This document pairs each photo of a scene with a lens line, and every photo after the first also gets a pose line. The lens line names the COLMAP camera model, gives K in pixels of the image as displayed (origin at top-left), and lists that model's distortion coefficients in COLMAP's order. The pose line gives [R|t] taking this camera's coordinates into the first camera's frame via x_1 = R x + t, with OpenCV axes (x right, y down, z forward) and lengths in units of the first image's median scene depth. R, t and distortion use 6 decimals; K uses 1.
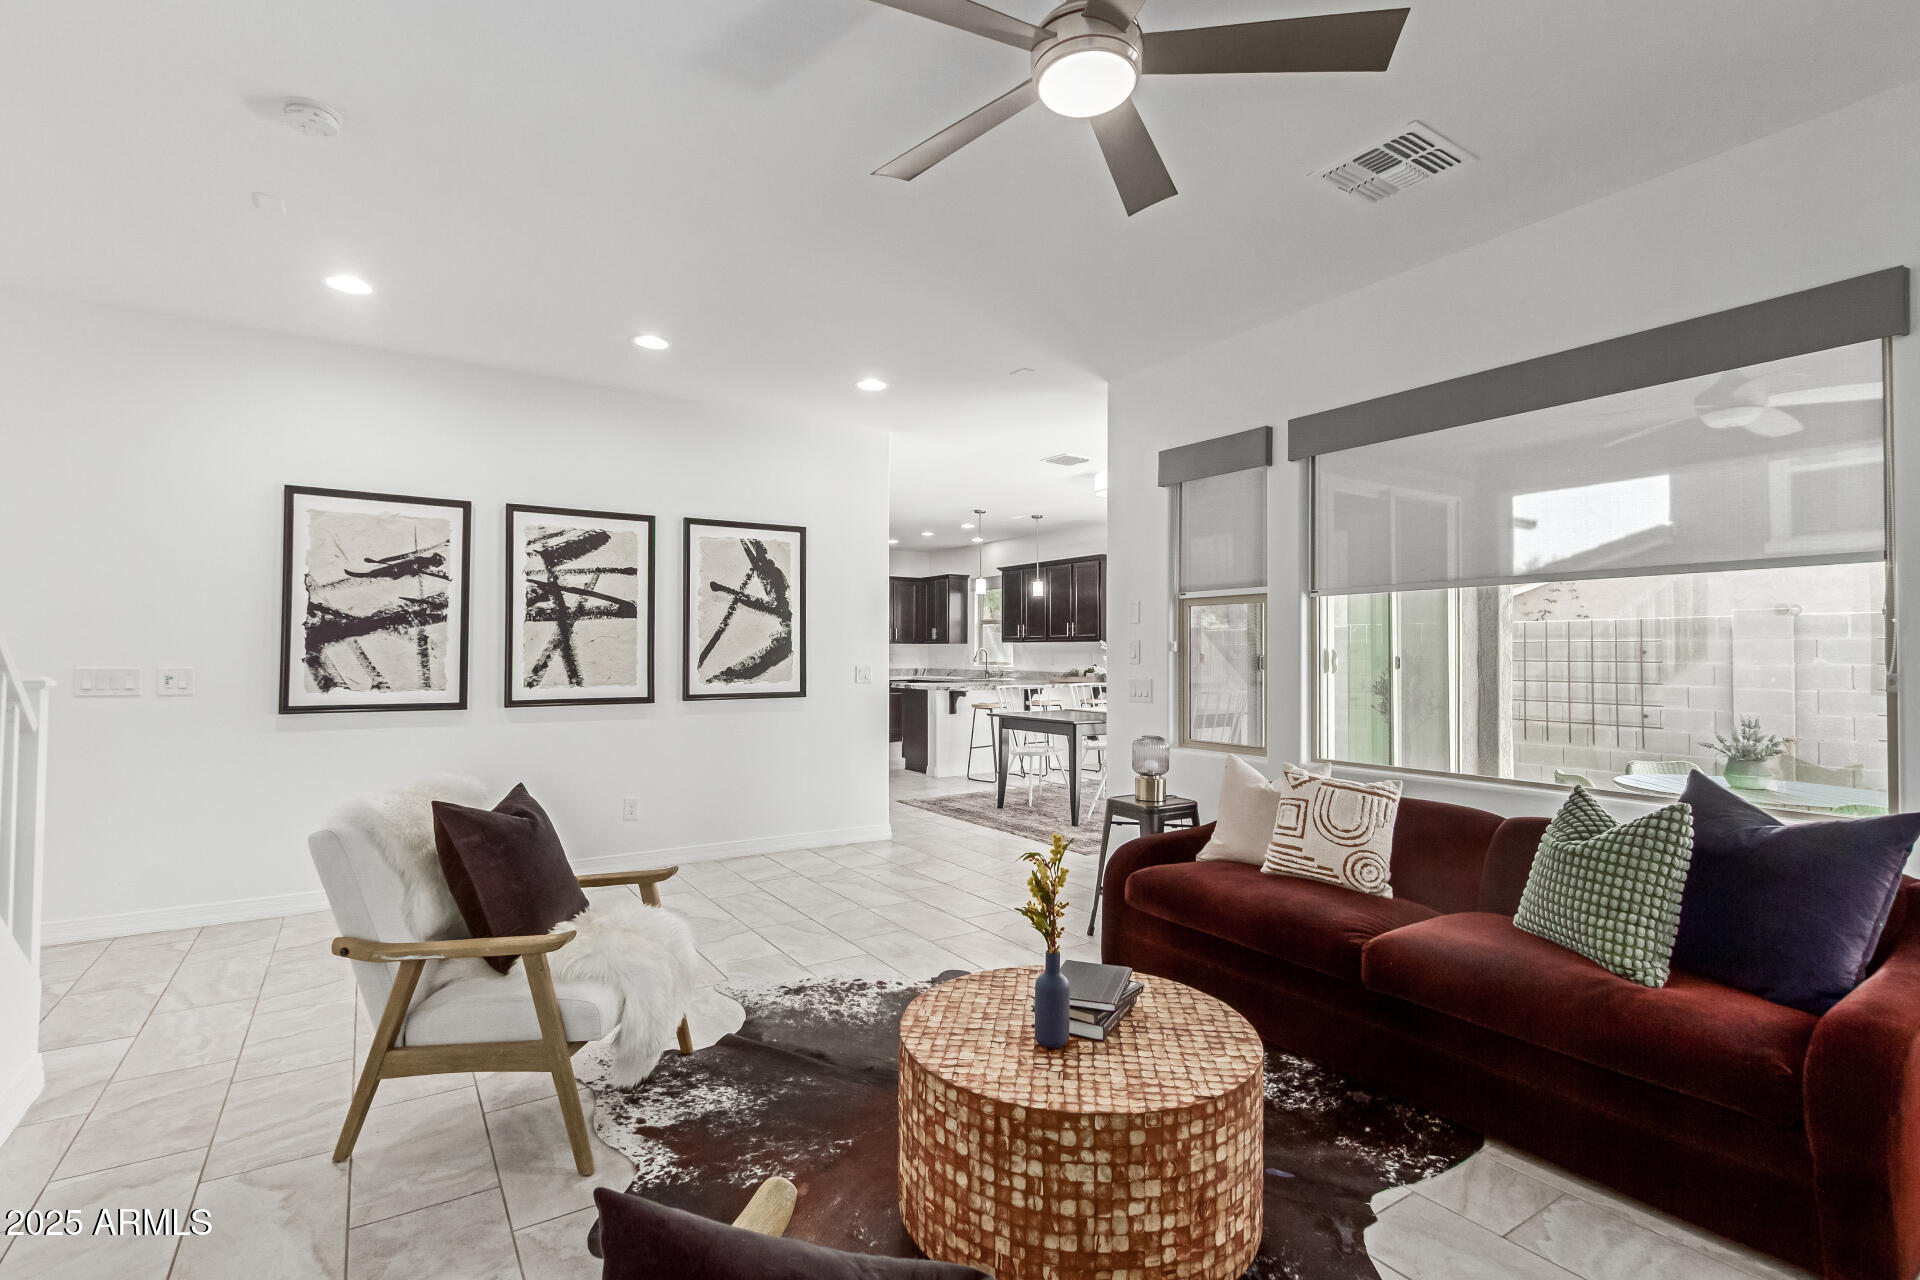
lens RADIAL K [[896.2, 0, 961.2], [0, 896.2, 633.1], [0, 0, 1]] dist [0.000869, -0.000176]
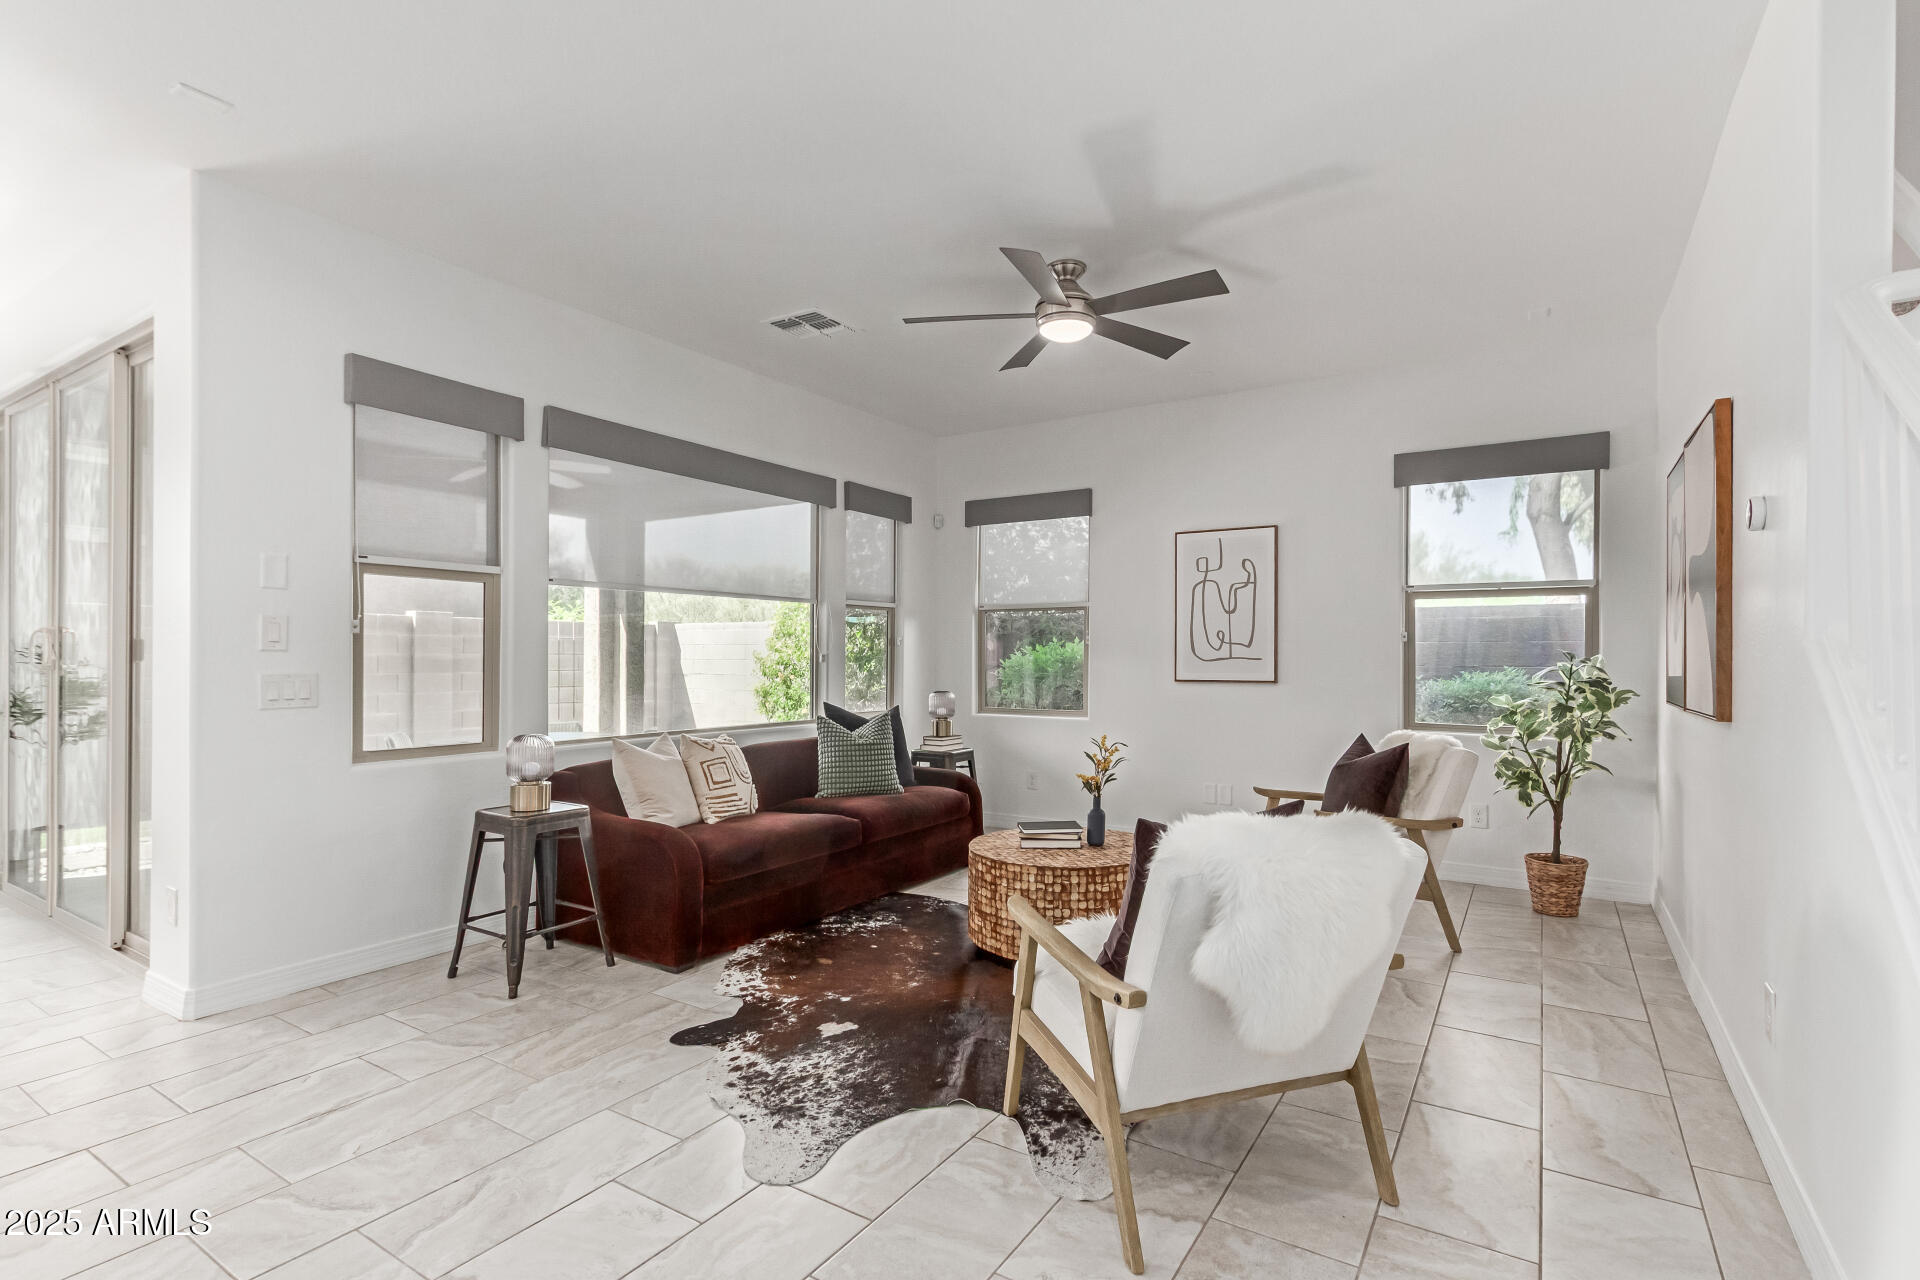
lens RADIAL K [[896.2, 0, 971.6], [0, 896.2, 655.0], [0, 0, 1]] dist [0.000869, -0.000176]
pose [[-0.410253, -0.001615, 0.911970, -0.882615], [-0.026462, 0.999598, -0.010133, 0.043805], [-0.911588, -0.028290, -0.410131, 1.166602]]
